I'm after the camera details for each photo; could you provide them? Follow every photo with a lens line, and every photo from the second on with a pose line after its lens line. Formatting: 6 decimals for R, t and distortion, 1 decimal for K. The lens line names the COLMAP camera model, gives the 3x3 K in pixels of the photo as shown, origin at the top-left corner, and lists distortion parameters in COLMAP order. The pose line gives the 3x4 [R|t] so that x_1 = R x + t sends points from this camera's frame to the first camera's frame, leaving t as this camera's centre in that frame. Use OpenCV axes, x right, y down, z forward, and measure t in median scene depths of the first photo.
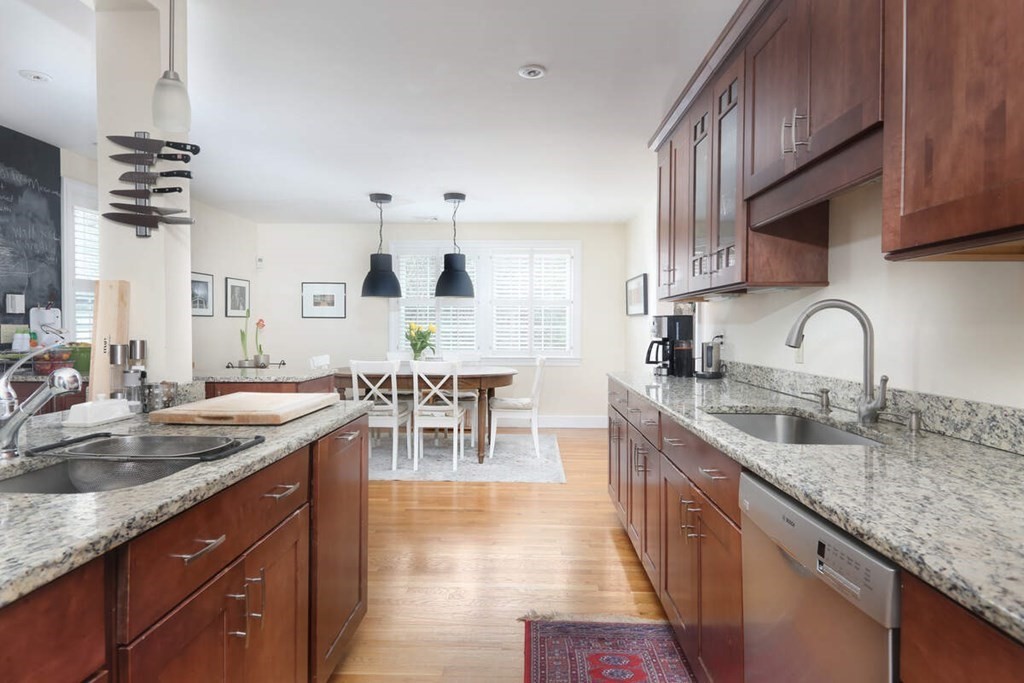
lens RADIAL K [[607.1, 0, 512.0], [0, 607.1, 341.5], [0, 0, 1]] dist [0.000699, -0.000016]
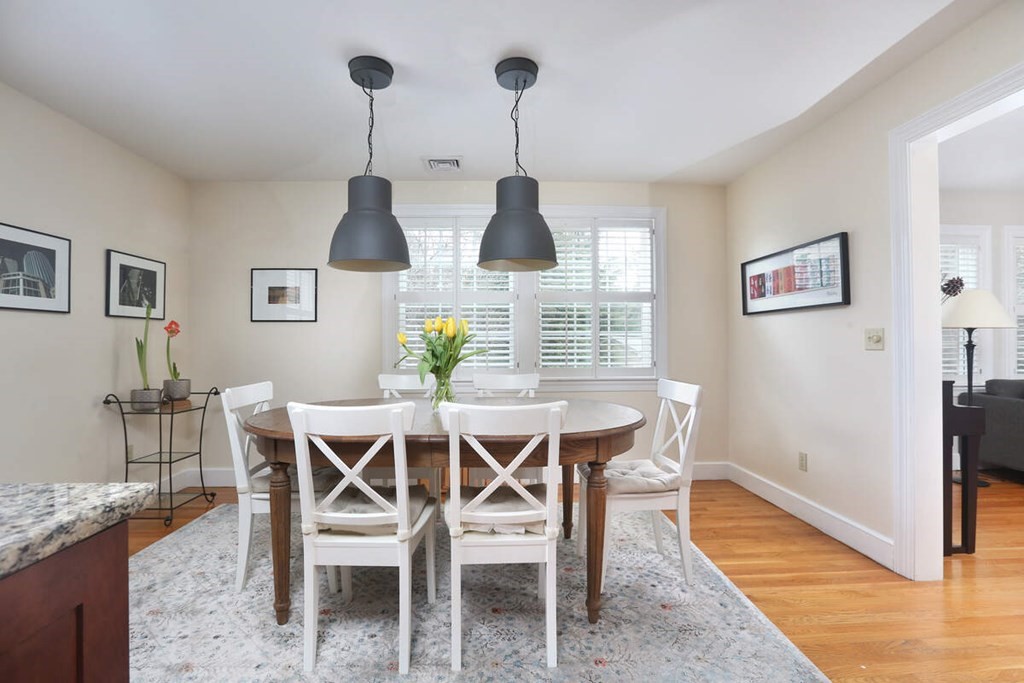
lens RADIAL K [[482.3, 0, 512.0], [0, 482.3, 341.5], [0, 0, 1]] dist [-0.060333, 0.000039]
pose [[0.997606, -0.006479, 0.068851, -0.135584], [0.008608, 0.999492, -0.030680, 0.001166], [-0.068617, 0.031200, 0.997155, 0.647640]]
